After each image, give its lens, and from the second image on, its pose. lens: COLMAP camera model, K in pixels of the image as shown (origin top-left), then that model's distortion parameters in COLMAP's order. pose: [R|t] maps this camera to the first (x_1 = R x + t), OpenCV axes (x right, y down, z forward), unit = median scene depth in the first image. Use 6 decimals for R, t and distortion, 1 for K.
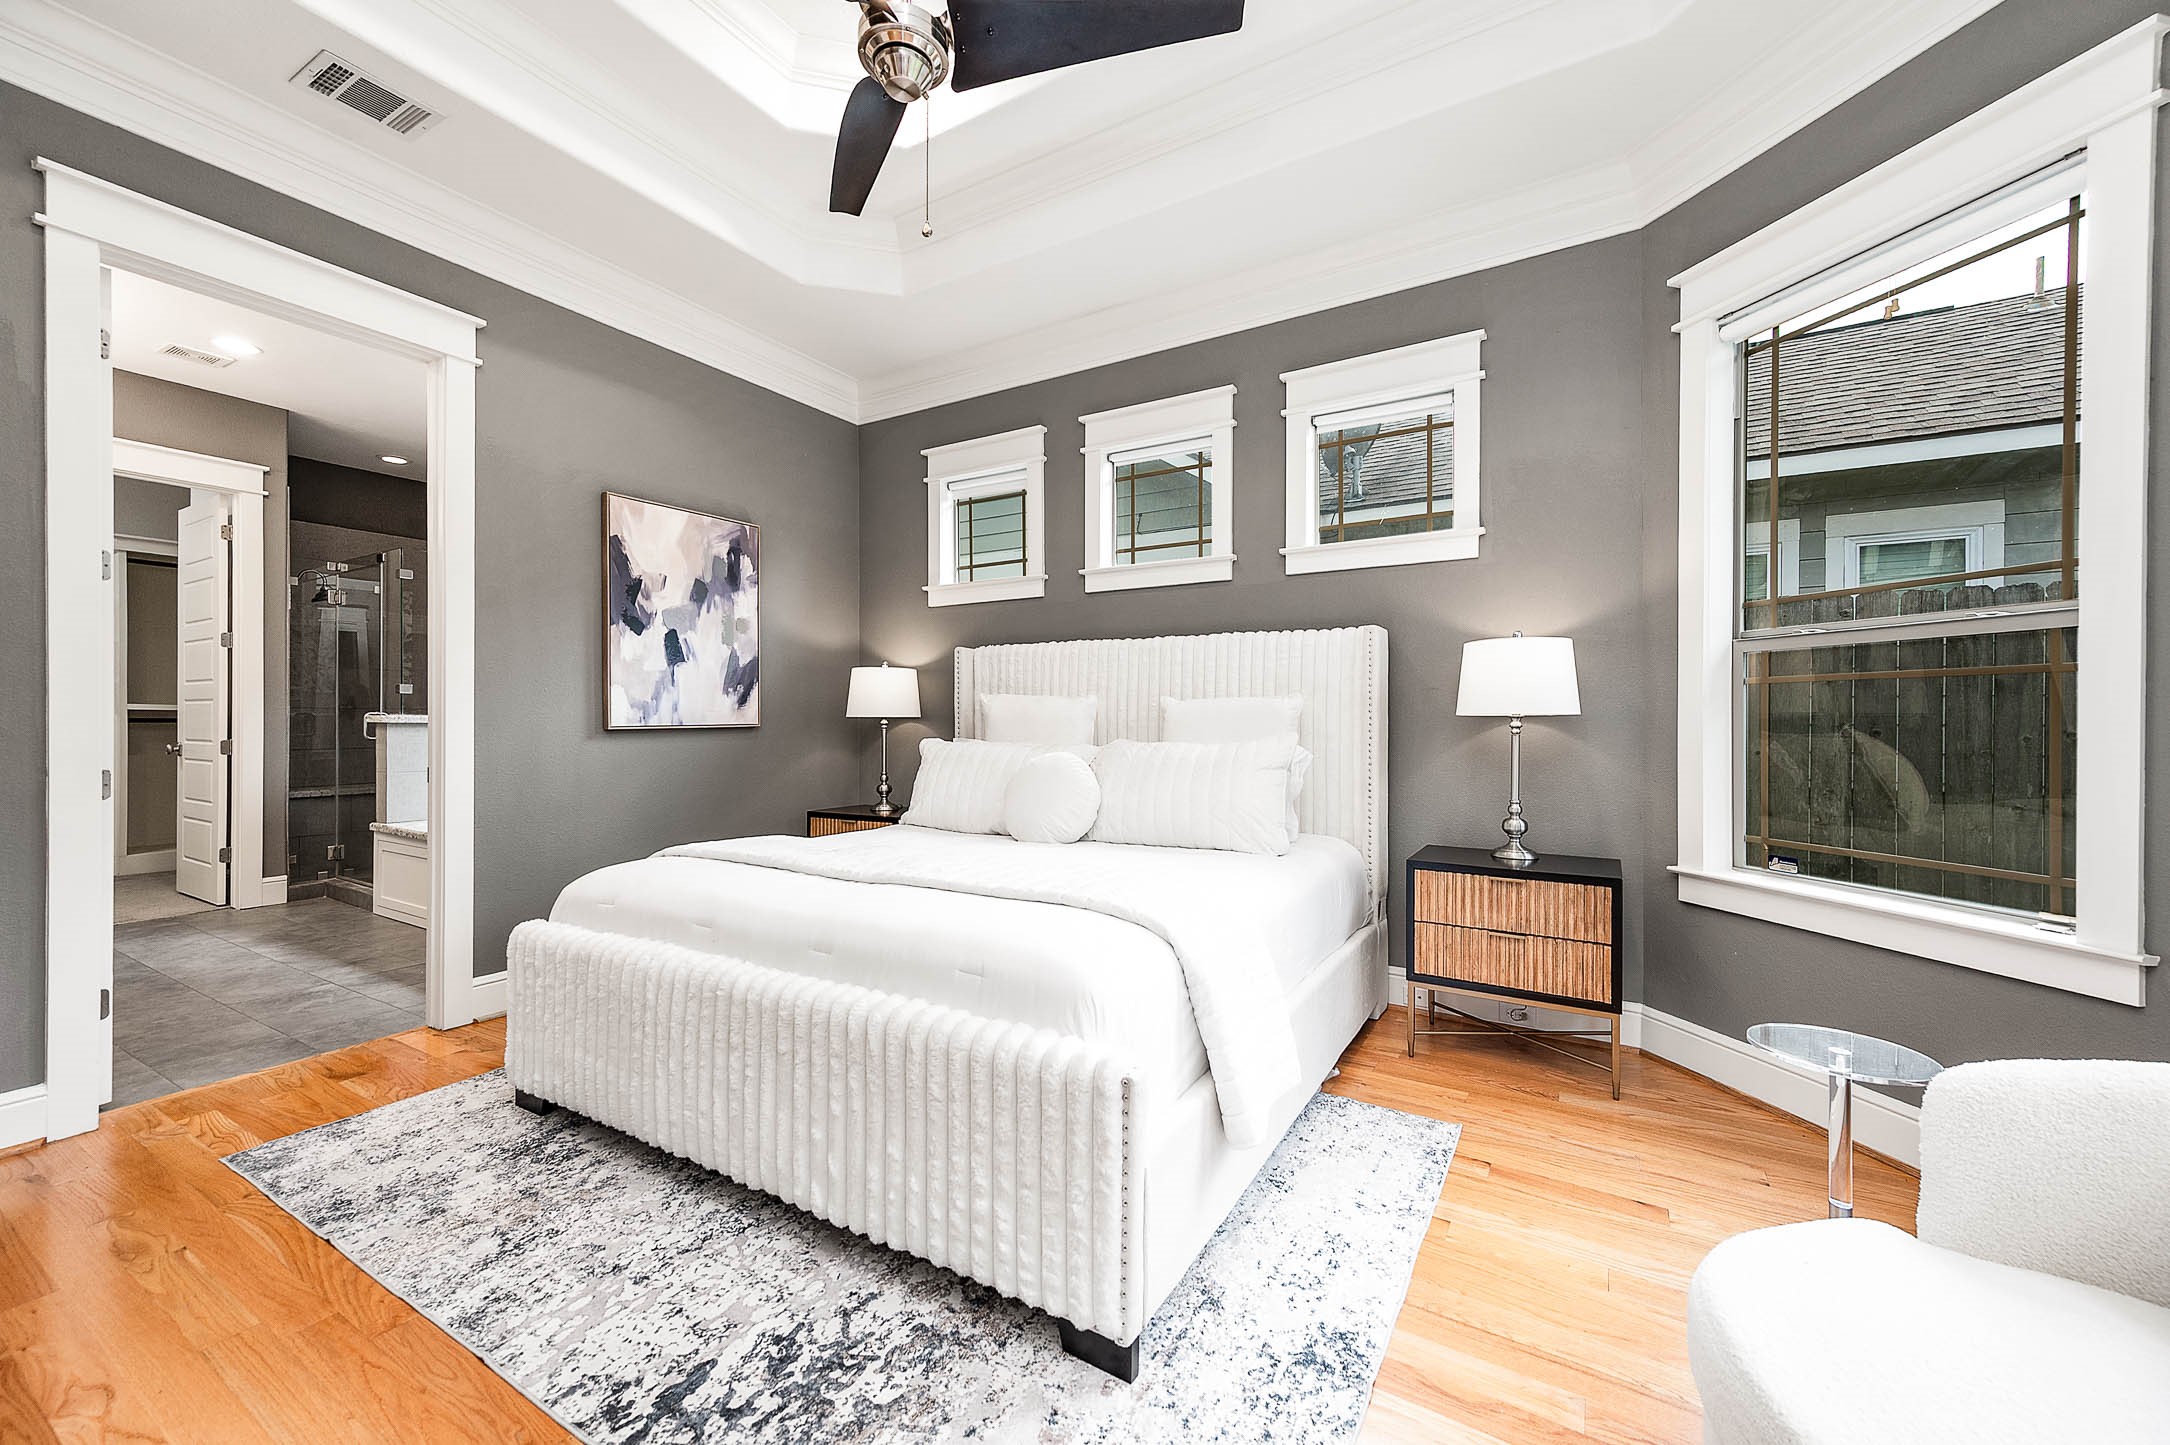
lens RADIAL K [[855.9, 0, 1086.9], [0, 855.9, 724.7], [0, 0, 1]] dist [0.007083, -0.000209]
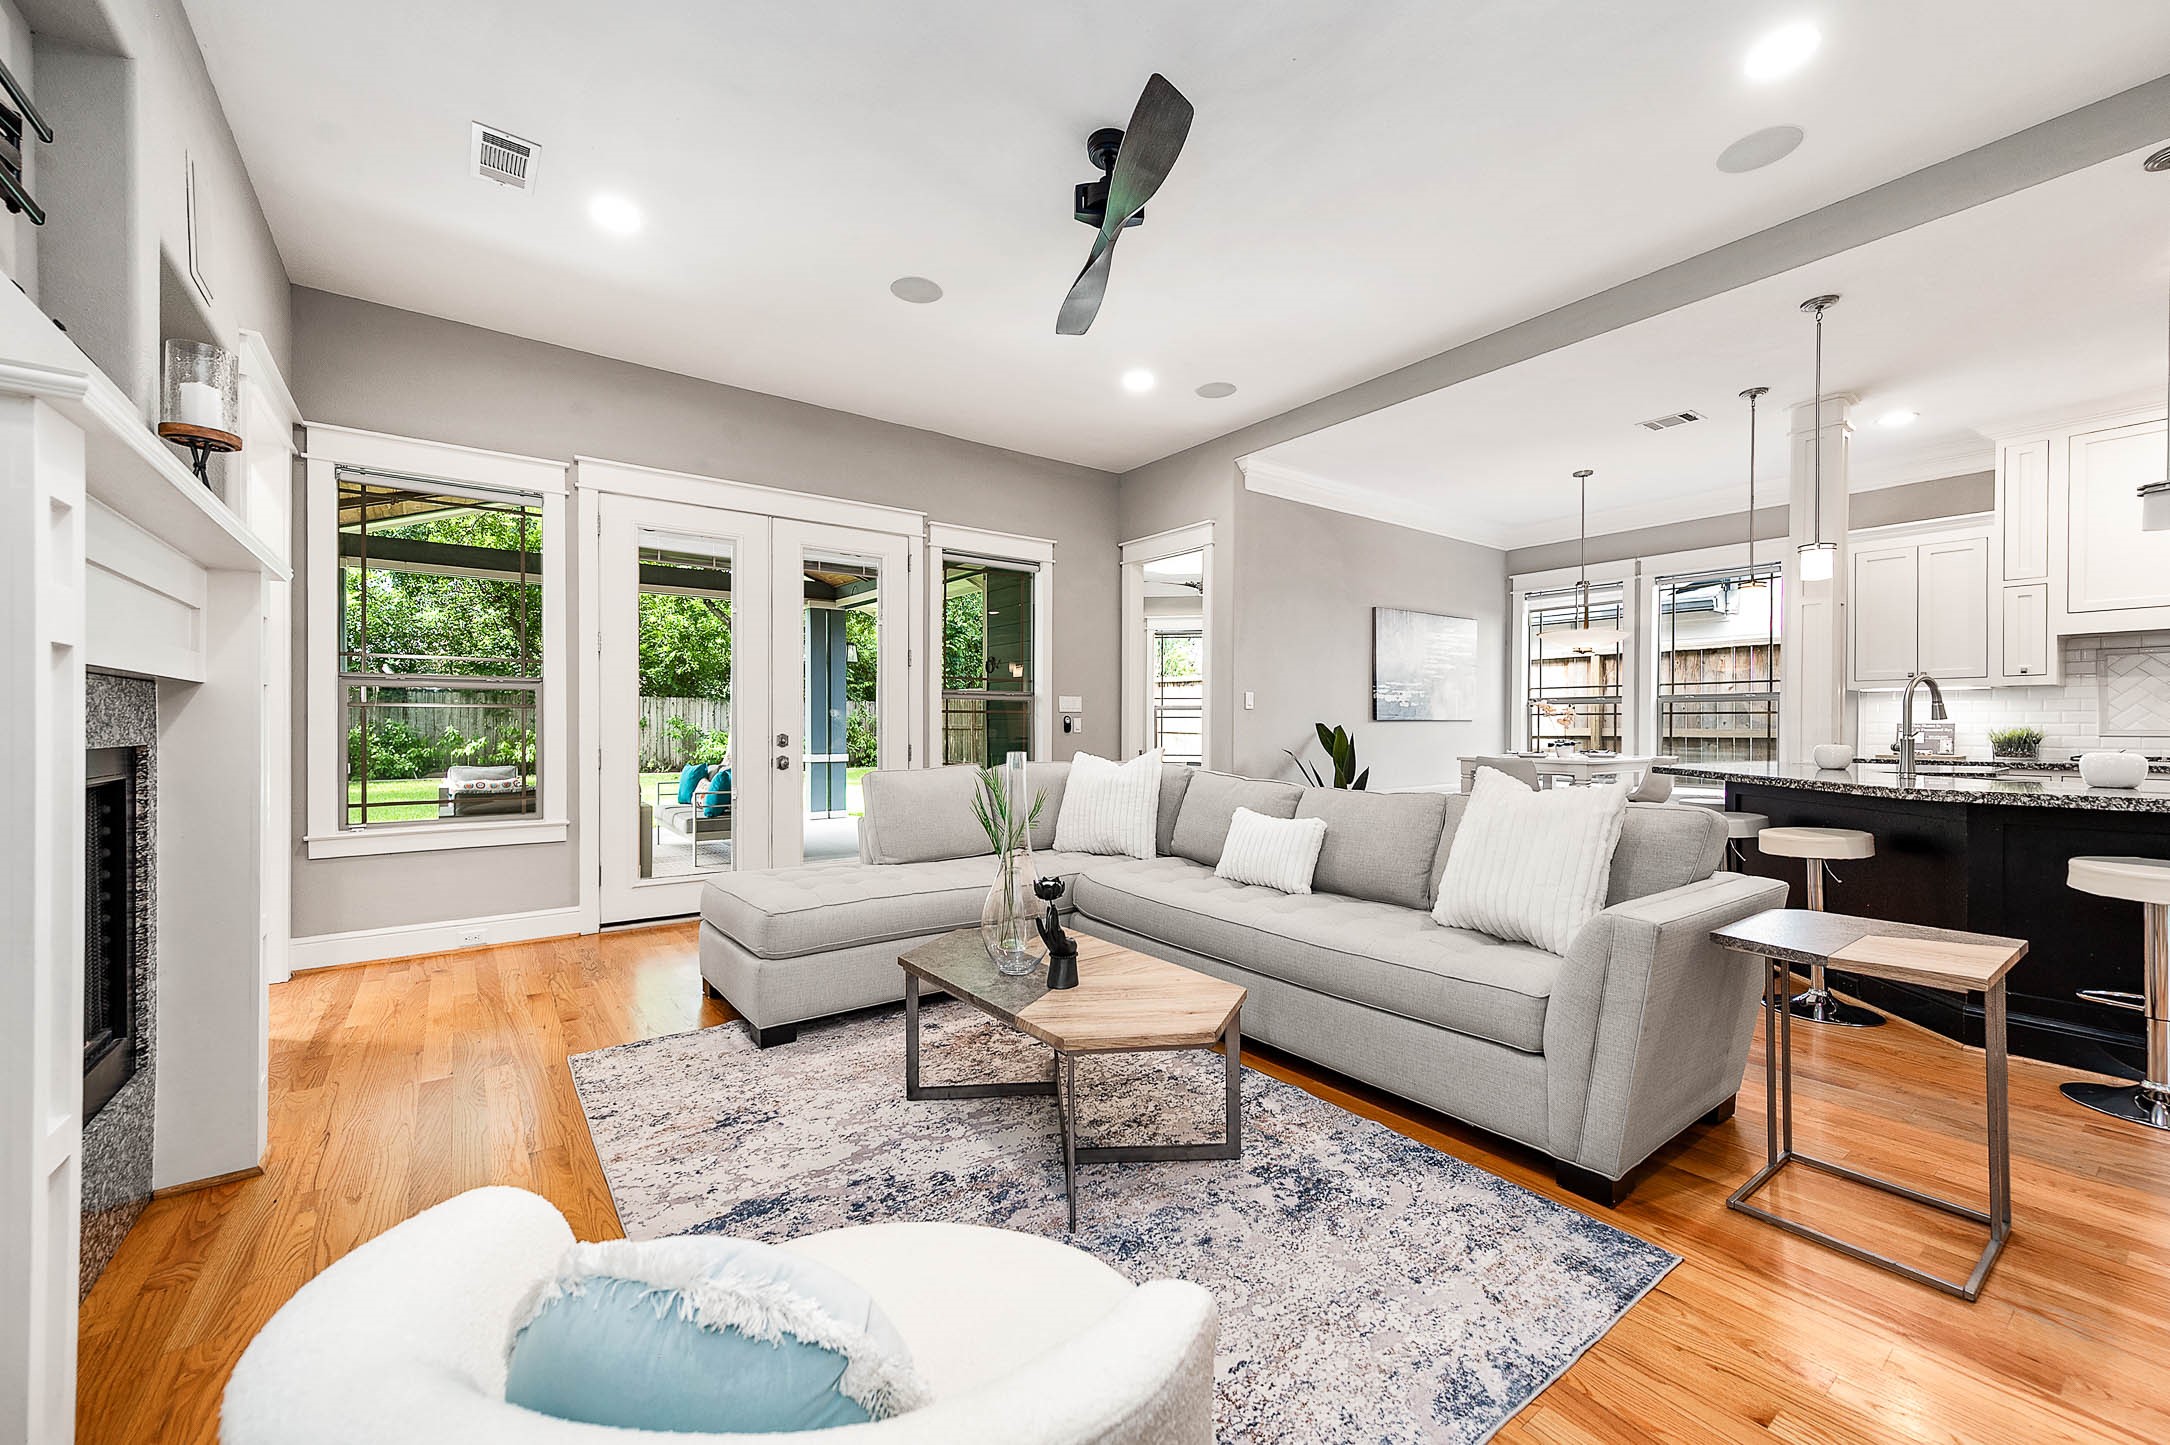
lens RADIAL K [[855.9, 0, 1088.4], [0, 855.9, 725.8], [0, 0, 1]] dist [0.007083, -0.000209]
pose [[-0.923671, -0.004160, 0.383164, -0.951584], [-0.002502, 0.999985, 0.004826, -0.014537], [-0.383179, 0.003499, -0.923668, 2.387590]]
